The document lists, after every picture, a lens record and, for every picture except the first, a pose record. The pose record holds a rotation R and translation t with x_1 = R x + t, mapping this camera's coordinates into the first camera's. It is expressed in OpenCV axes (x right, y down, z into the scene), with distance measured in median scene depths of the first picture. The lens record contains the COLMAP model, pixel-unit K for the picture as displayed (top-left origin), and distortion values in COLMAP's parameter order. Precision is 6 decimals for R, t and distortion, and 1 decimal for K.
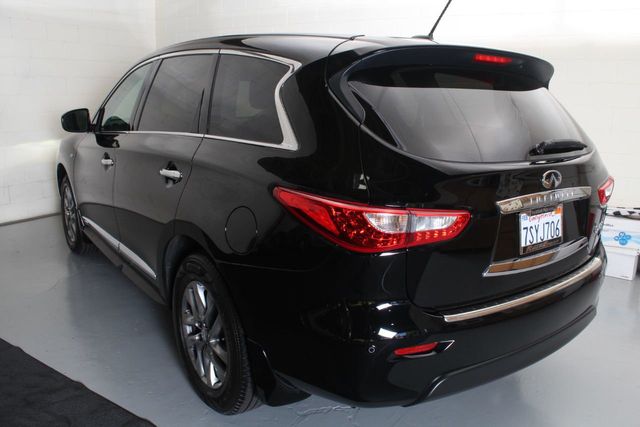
lens RADIAL K [[522.8, 0, 323.9], [0, 522.8, 215.2], [0, 0, 1]] dist [-0.105152, 0.002391]
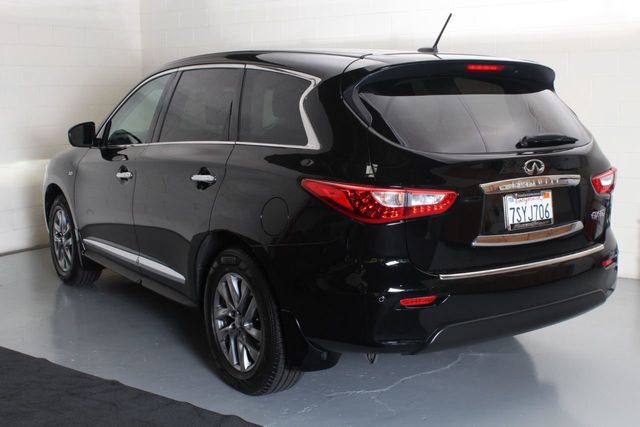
lens RADIAL K [[803.7, 0, 319.3], [0, 803.7, 215.8], [0, 0, 1]] dist [-0.105995, 0.000000]
pose [[0.998657, -0.026788, -0.044336, 0.025273], [0.023204, 0.996568, -0.079458, 0.165026], [0.046312, 0.078323, 0.995852, -0.795601]]
